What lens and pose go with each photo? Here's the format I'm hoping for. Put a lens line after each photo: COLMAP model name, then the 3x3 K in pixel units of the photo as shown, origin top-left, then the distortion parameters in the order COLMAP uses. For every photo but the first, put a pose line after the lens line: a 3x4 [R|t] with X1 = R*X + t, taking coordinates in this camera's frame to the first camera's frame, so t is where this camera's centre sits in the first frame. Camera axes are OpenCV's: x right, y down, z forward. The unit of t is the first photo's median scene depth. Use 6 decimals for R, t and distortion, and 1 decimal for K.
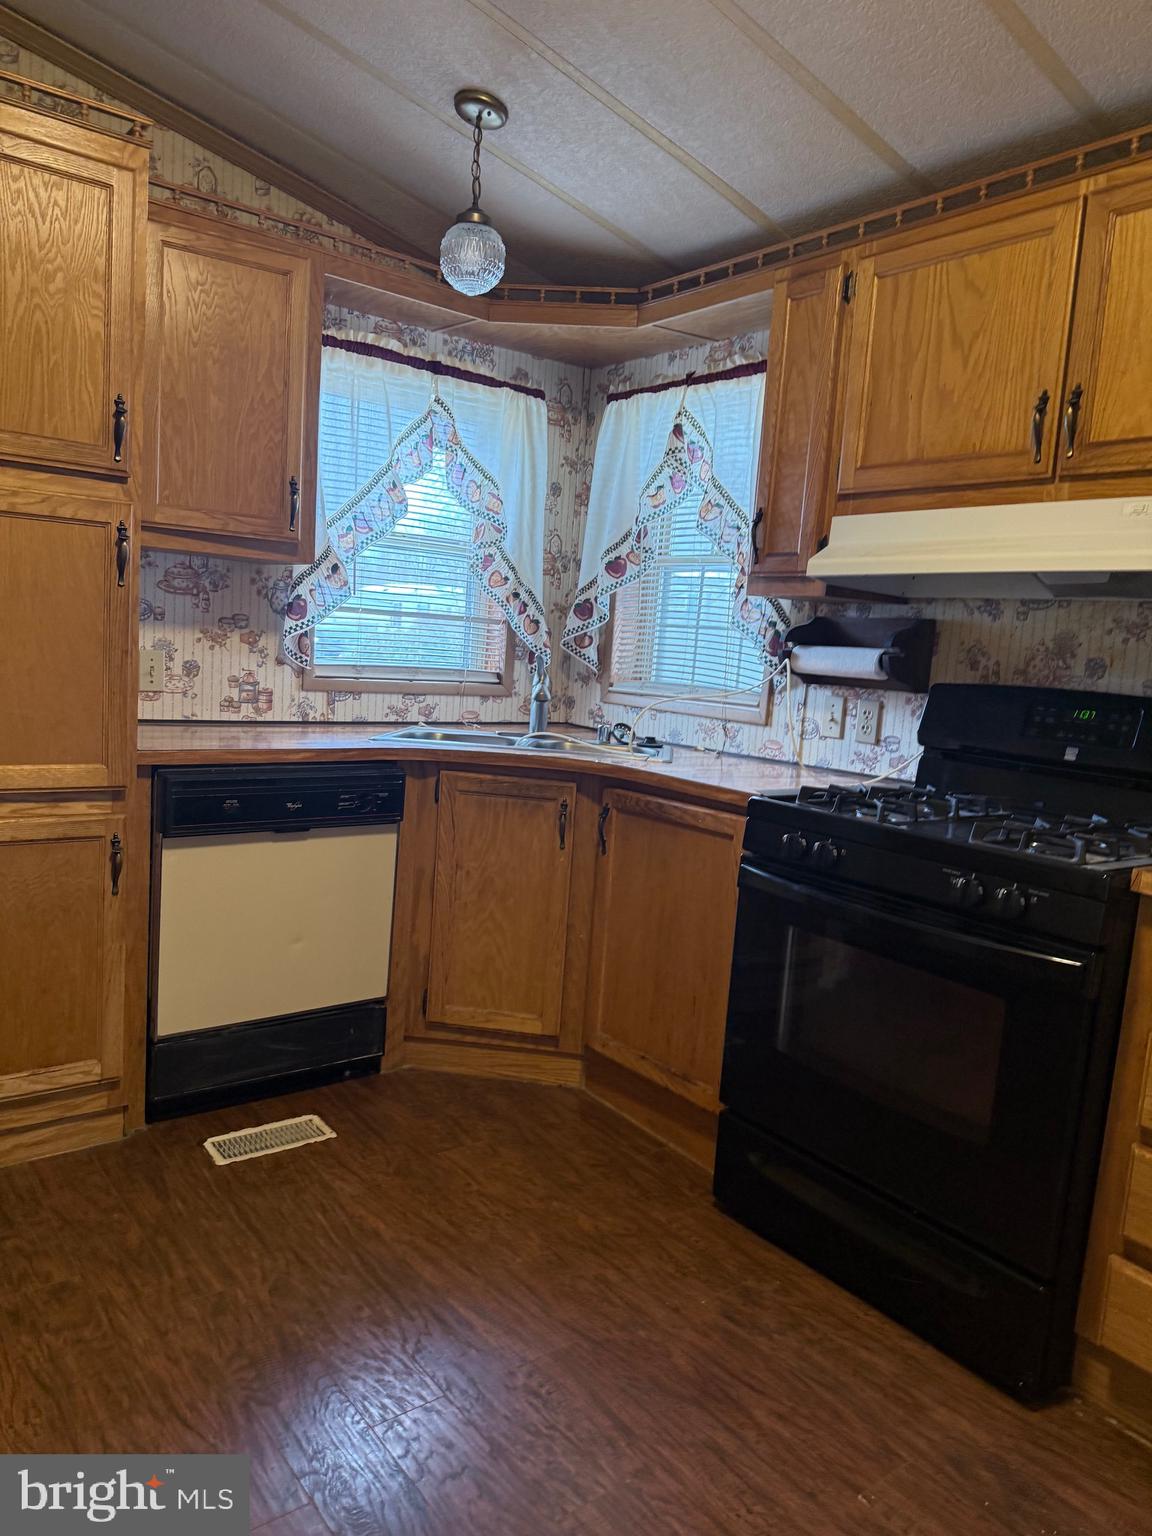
lens RADIAL K [[1082.6, 0, 570.7], [0, 1082.6, 769.3], [0, 0, 1]] dist [0.040123, -0.013197]
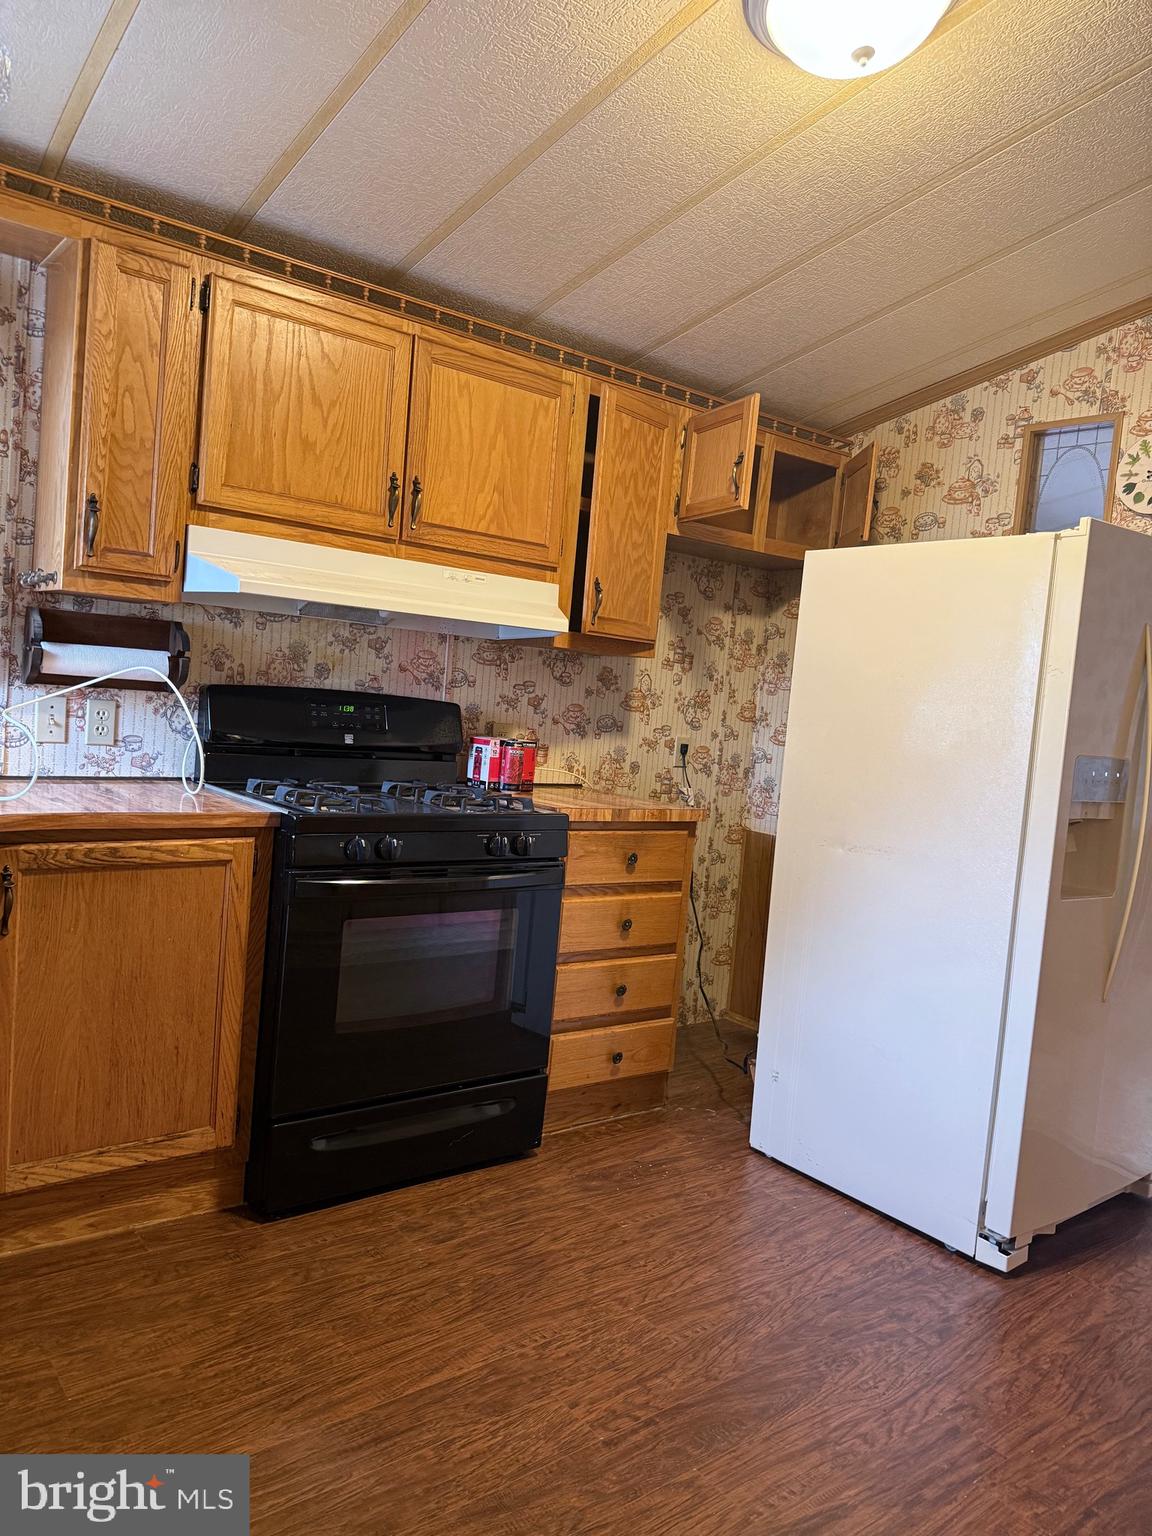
lens RADIAL K [[1082.6, 0, 570.6], [0, 1082.6, 767.1], [0, 0, 1]] dist [0.040123, -0.013197]
pose [[0.012997, -0.141316, 0.989879, -0.811585], [0.034365, 0.989441, 0.140802, -0.151286], [-0.999325, 0.032187, 0.017716, 0.685130]]
